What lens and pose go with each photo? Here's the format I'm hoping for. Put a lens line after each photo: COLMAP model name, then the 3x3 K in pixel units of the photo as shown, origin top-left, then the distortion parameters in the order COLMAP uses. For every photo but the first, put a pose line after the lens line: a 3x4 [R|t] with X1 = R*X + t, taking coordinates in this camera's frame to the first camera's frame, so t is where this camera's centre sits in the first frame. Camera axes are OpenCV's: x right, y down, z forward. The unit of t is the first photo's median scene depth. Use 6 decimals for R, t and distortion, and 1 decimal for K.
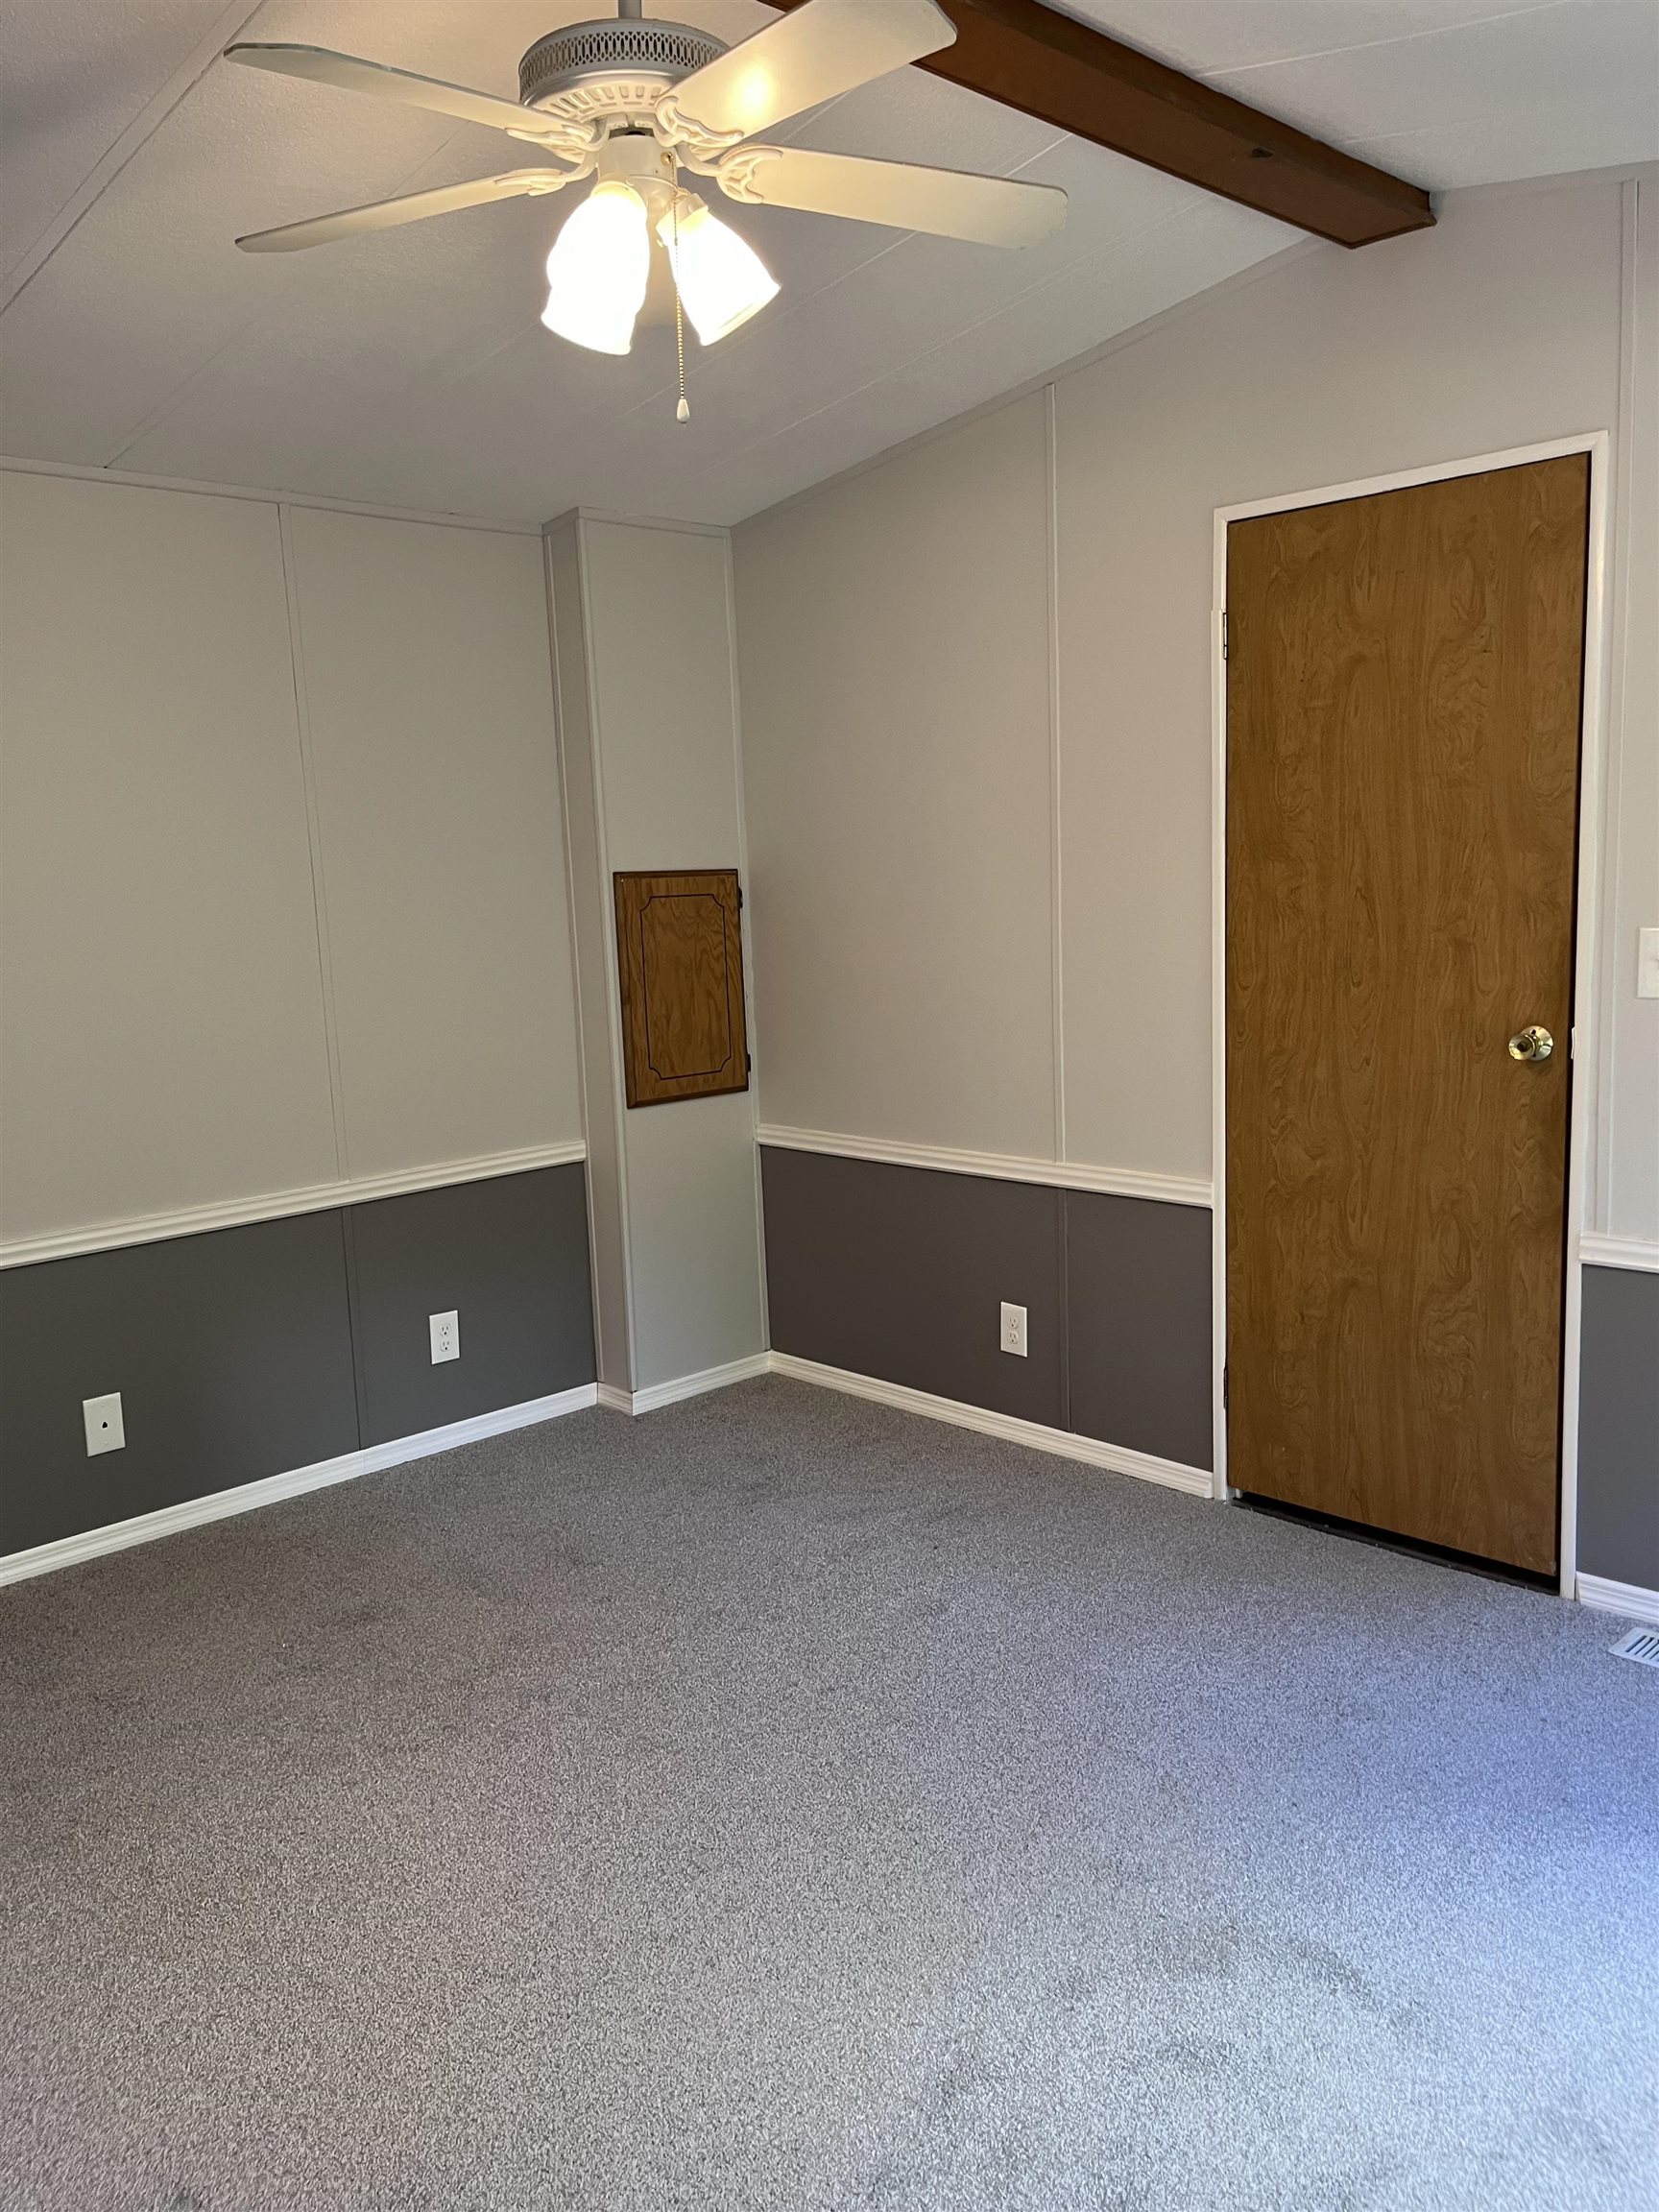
lens RADIAL K [[1710.3, 0, 824.1], [0, 1710.3, 1125.1], [0, 0, 1]] dist [0.102790, -0.123454]
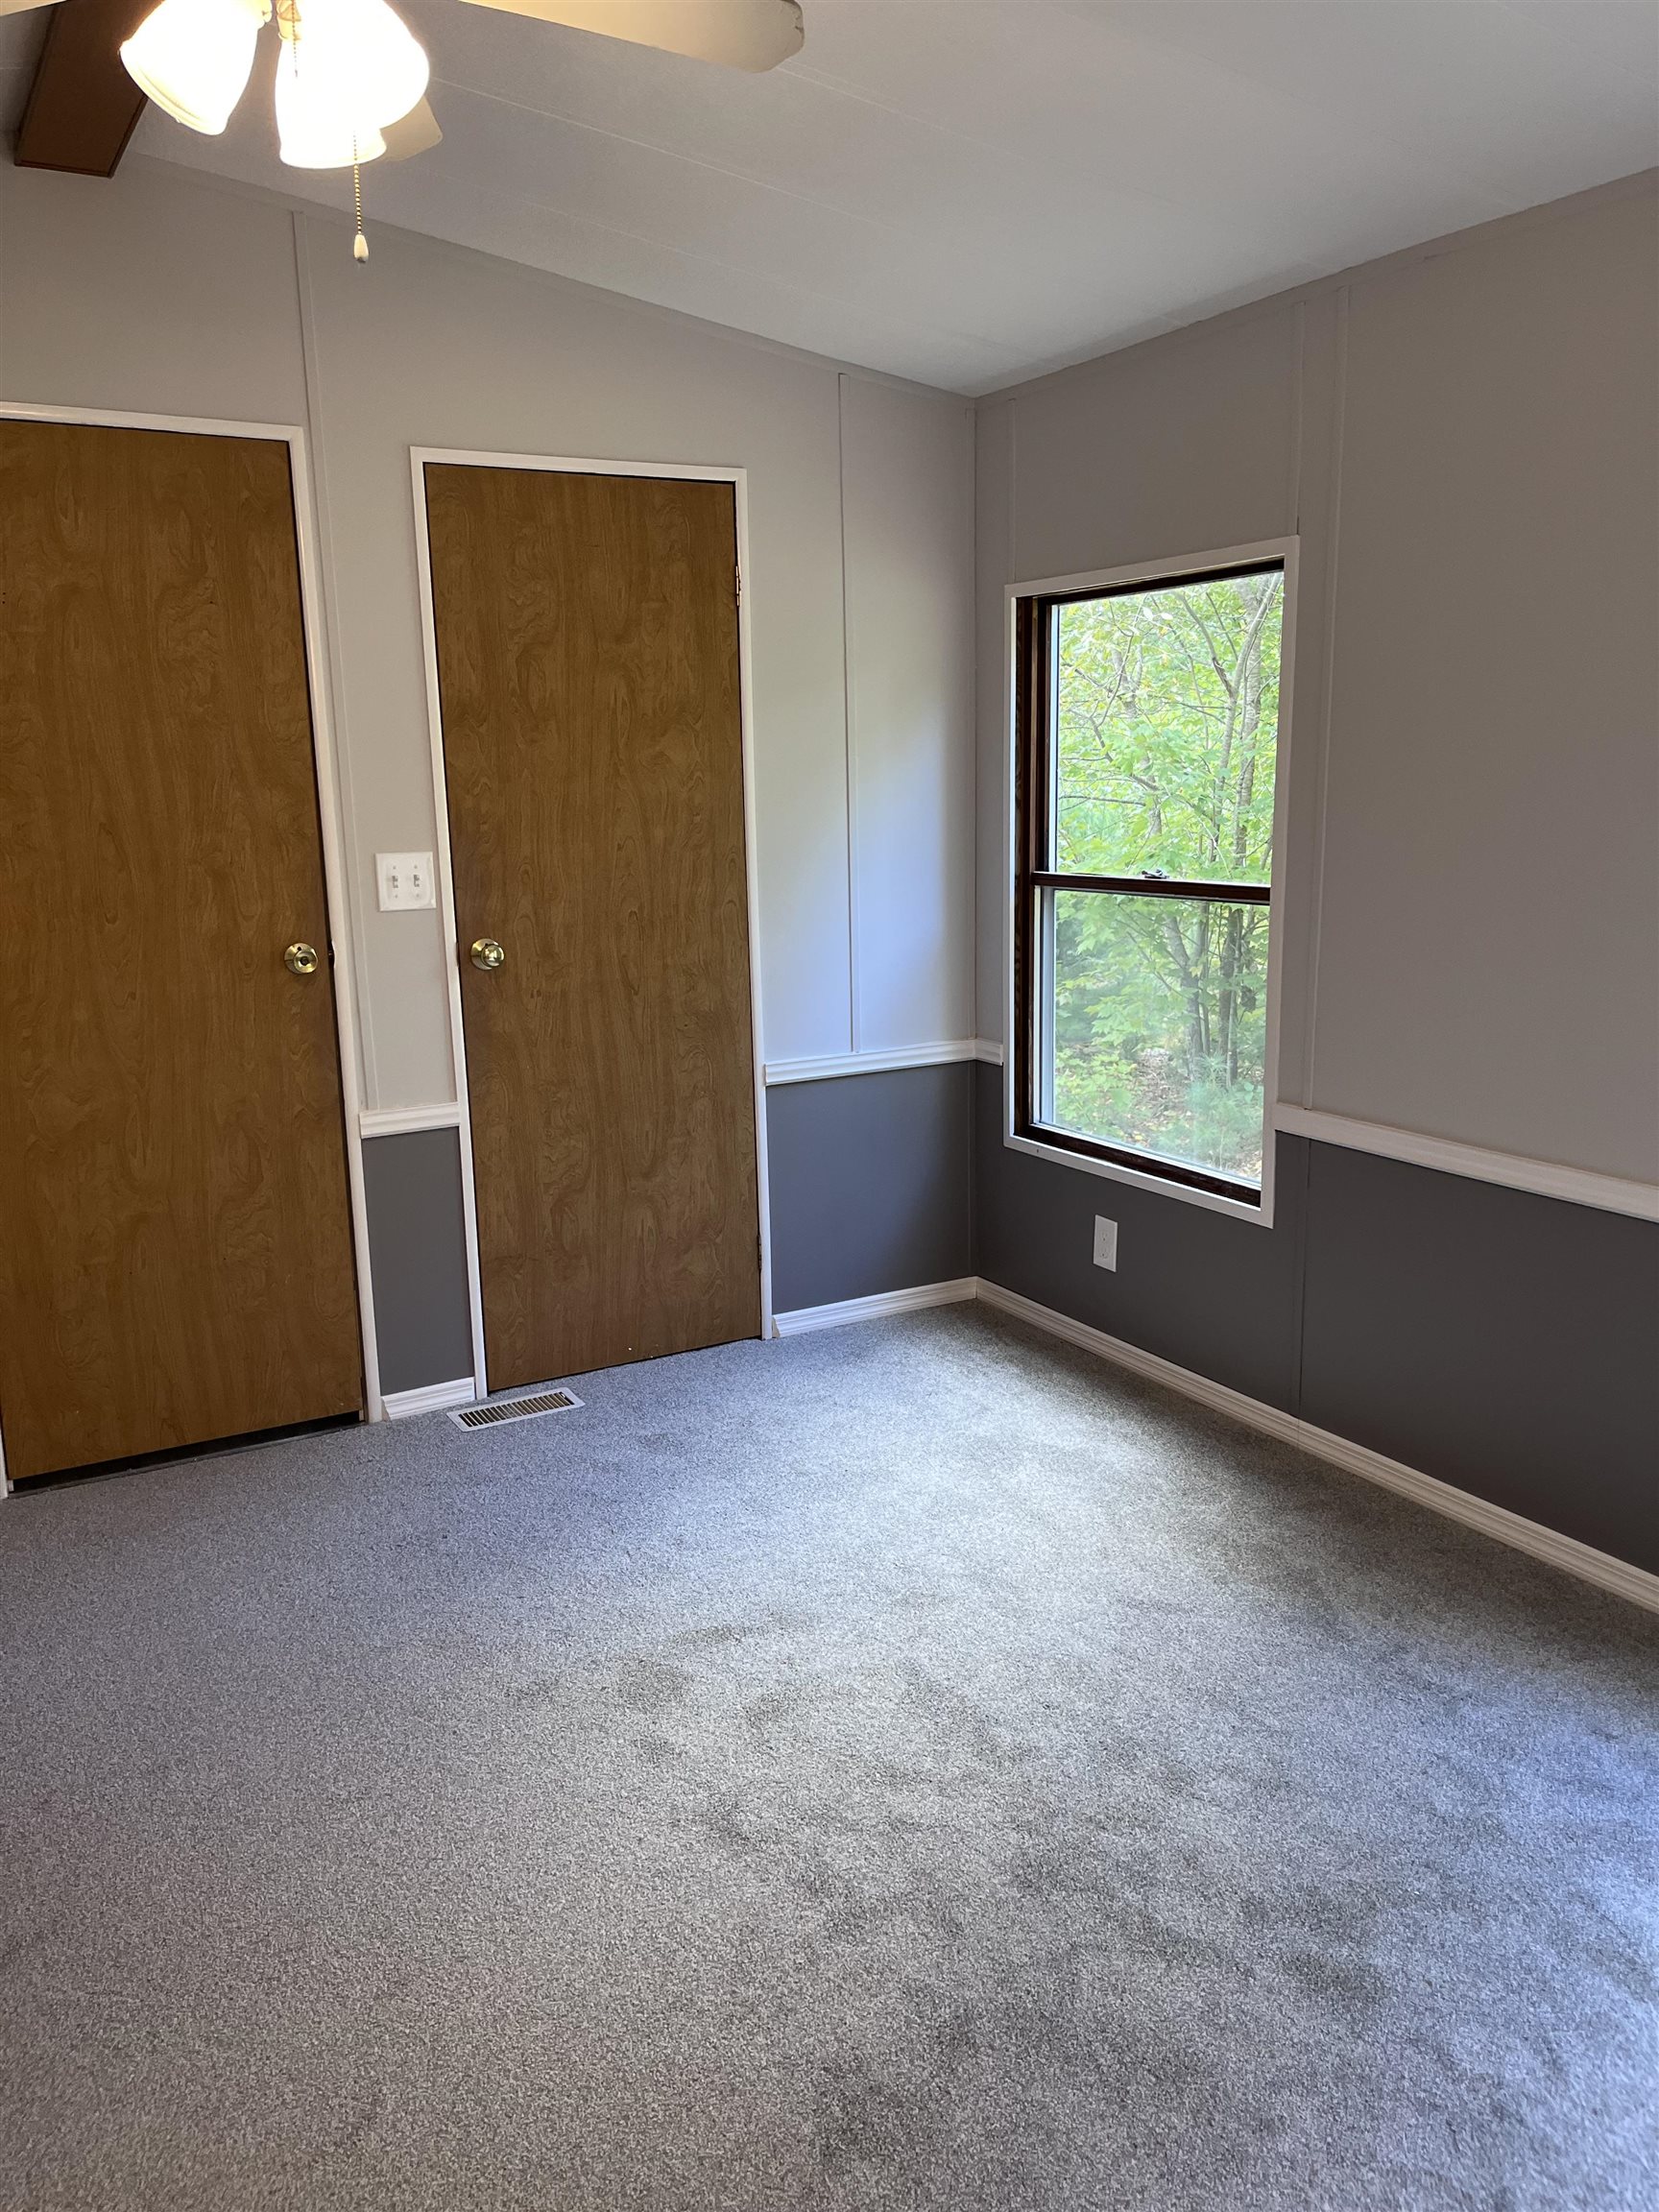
lens RADIAL K [[1710.3, 0, 824.1], [0, 1710.3, 1125.1], [0, 0, 1]] dist [0.102790, -0.123454]
pose [[0.255003, -0.165929, 0.952597, -0.584575], [0.160187, 0.978803, 0.127612, -0.028570], [-0.953579, 0.120052, 0.276178, 0.355706]]
